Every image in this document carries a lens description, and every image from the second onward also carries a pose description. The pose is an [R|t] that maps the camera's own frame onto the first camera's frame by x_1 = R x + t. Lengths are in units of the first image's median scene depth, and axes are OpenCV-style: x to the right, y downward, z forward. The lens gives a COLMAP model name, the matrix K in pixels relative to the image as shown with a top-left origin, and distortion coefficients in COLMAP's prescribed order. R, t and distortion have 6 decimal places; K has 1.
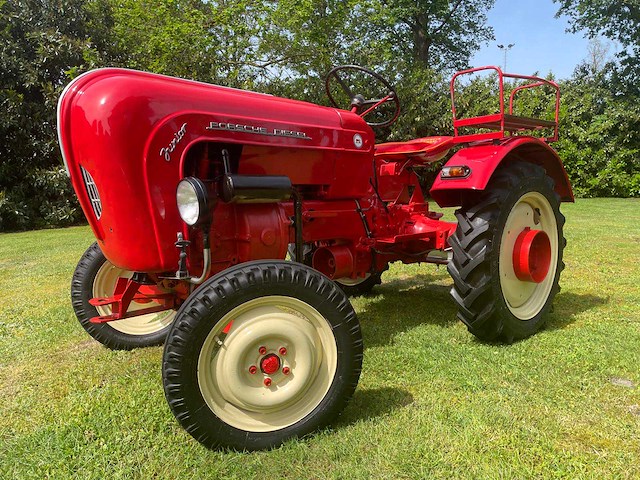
lens RADIAL K [[483.3, 0, 321.0], [0, 483.3, 233.7], [0, 0, 1]] dist [0.070830, -0.096934]
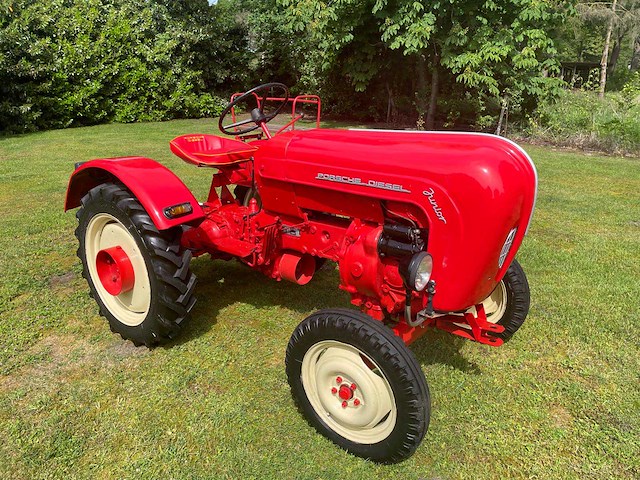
lens RADIAL K [[483.3, 0, 321.8], [0, 483.3, 235.5], [0, 0, 1]] dist [0.070830, -0.096934]
pose [[0.669521, -0.233759, 0.705052, -0.024513], [0.095205, 0.968367, 0.230654, -0.200357], [-0.736667, -0.087303, 0.670597, 0.292498]]
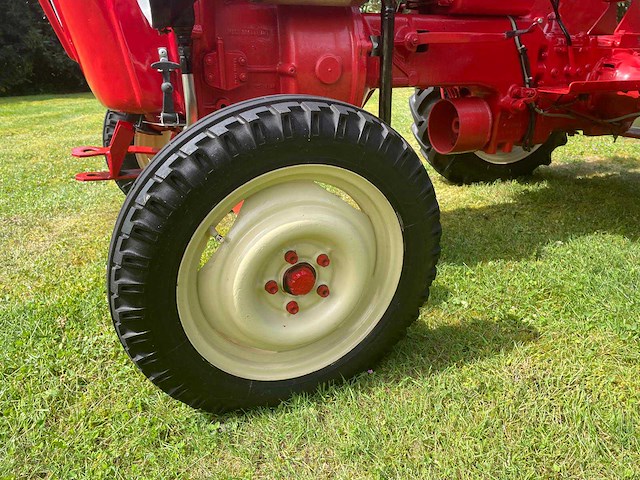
lens RADIAL K [[483.3, 0, 314.7], [0, 483.3, 235.6], [0, 0, 1]] dist [0.070830, -0.096934]
pose [[0.931473, 0.135252, -0.337735, 0.055553], [-0.041338, 0.961662, 0.271105, 0.021716], [0.361454, -0.238566, 0.901353, 0.197823]]
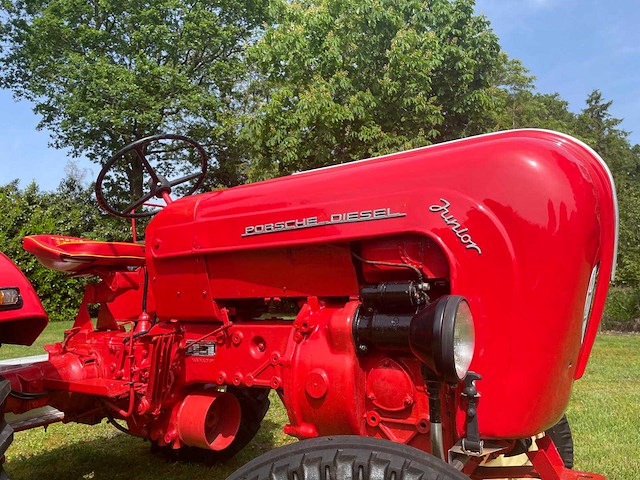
lens RADIAL K [[483.3, 0, 324.5], [0, 483.3, 232.8], [0, 0, 1]] dist [0.070830, -0.096934]
pose [[0.557761, 0.079481, 0.826187, 0.142536], [0.123219, 0.976445, -0.177122, -0.057917], [-0.820804, 0.200593, 0.534829, 0.459311]]
